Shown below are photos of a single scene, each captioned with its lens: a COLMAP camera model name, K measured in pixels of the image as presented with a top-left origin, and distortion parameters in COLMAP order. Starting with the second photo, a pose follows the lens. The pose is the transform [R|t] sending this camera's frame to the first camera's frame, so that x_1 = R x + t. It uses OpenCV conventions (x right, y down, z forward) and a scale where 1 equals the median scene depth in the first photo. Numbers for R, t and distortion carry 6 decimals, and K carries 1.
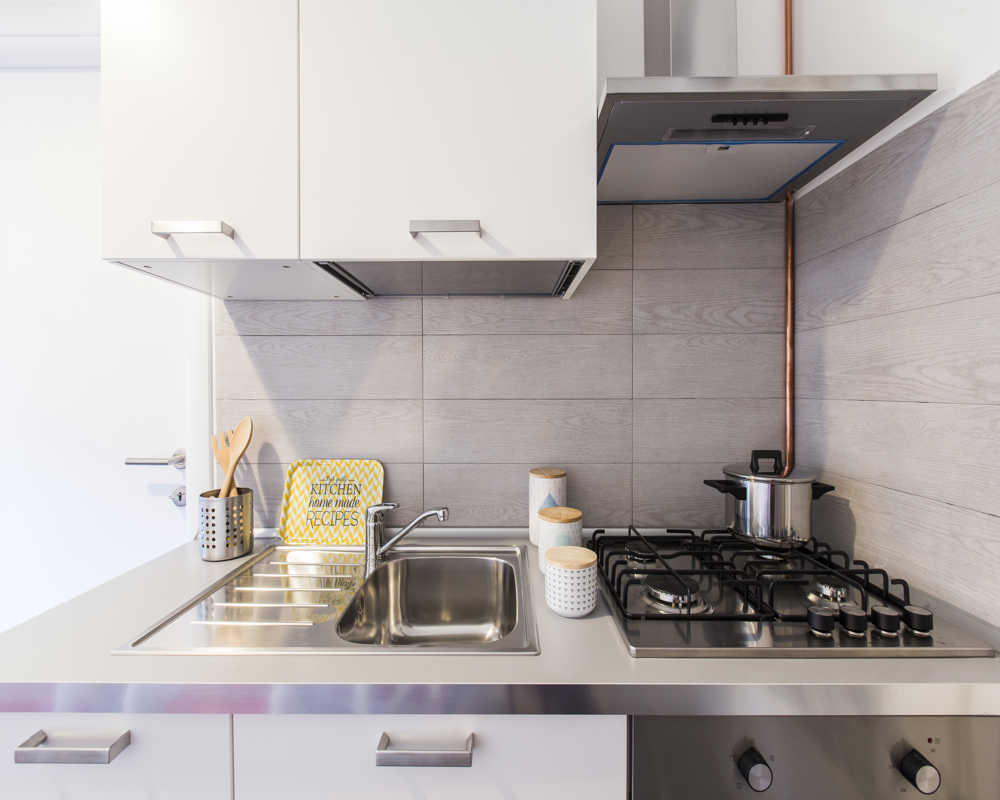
lens RADIAL K [[451.1, 0, 499.6], [0, 451.1, 394.0], [0, 0, 1]] dist [0.003663, 0.000560]
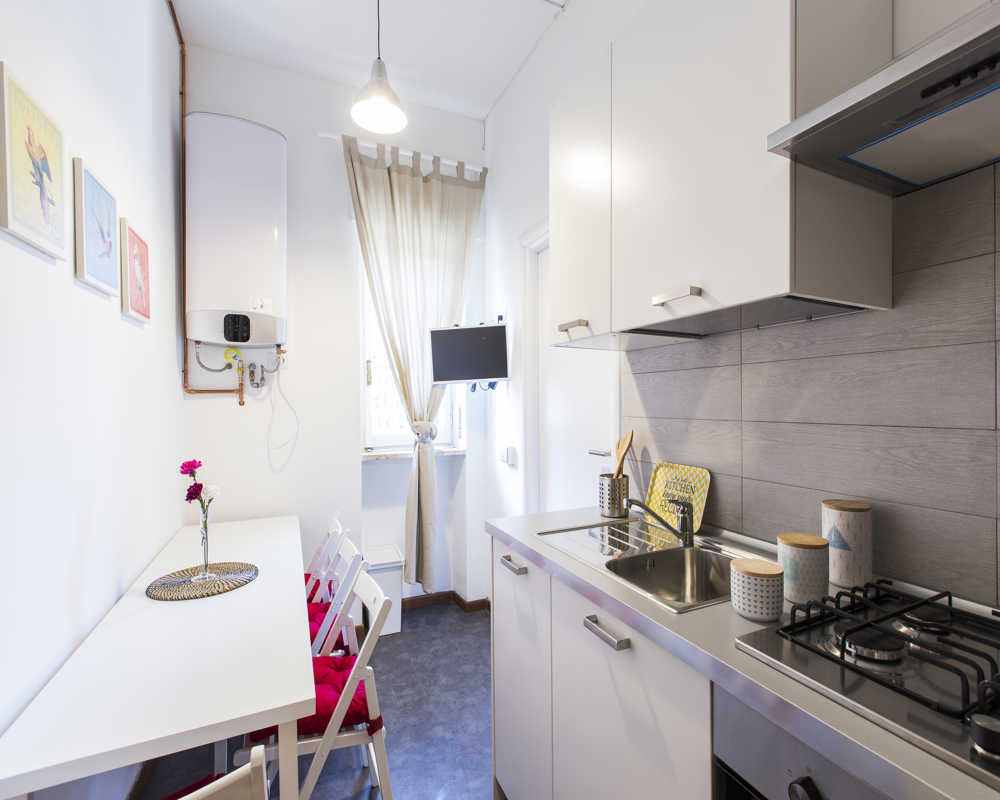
lens RADIAL K [[466.0, 0, 500.0], [0, 466.0, 400.0], [0, 0, 1]] dist [0.003330, 0.000482]
pose [[0.417664, -0.007415, -0.908571, 0.643794], [-0.006077, 0.999922, -0.010955, -0.024237], [0.908581, 0.010097, 0.417587, -0.039934]]
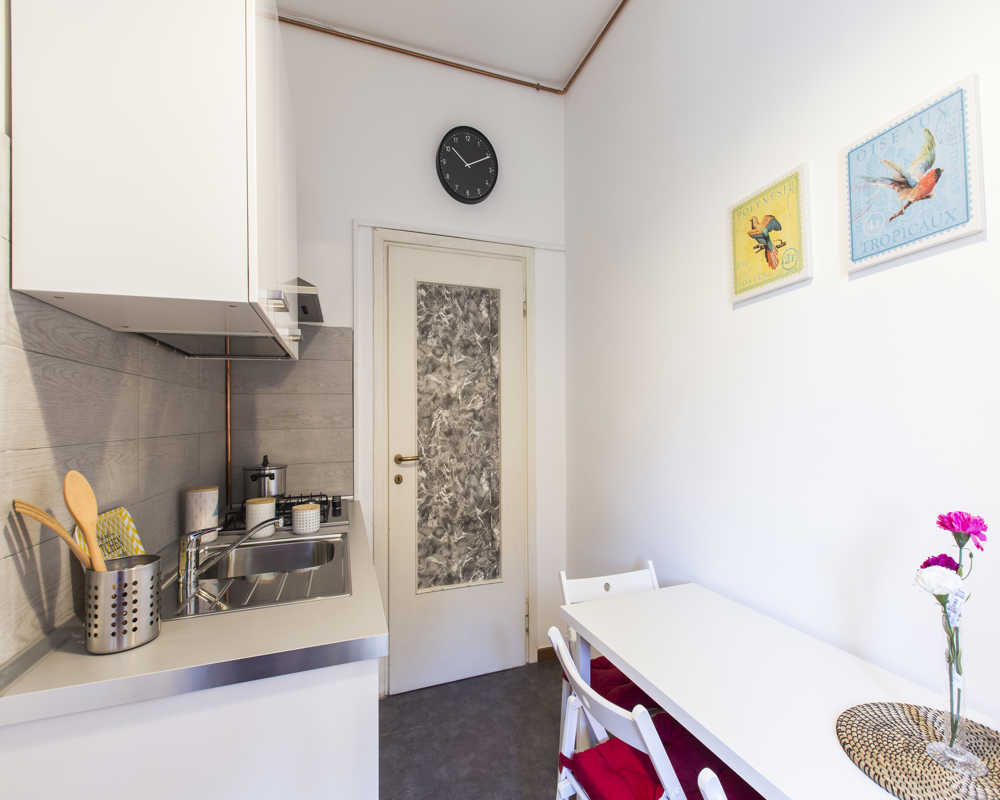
lens RADIAL K [[466.0, 0, 500.0], [0, 466.0, 400.0], [0, 0, 1]] dist [0.003330, 0.000482]
pose [[-0.327837, 0.042314, 0.943786, -1.435312], [0.023421, 0.999053, -0.036656, -0.017096], [-0.944444, 0.010087, -0.328518, 0.583075]]
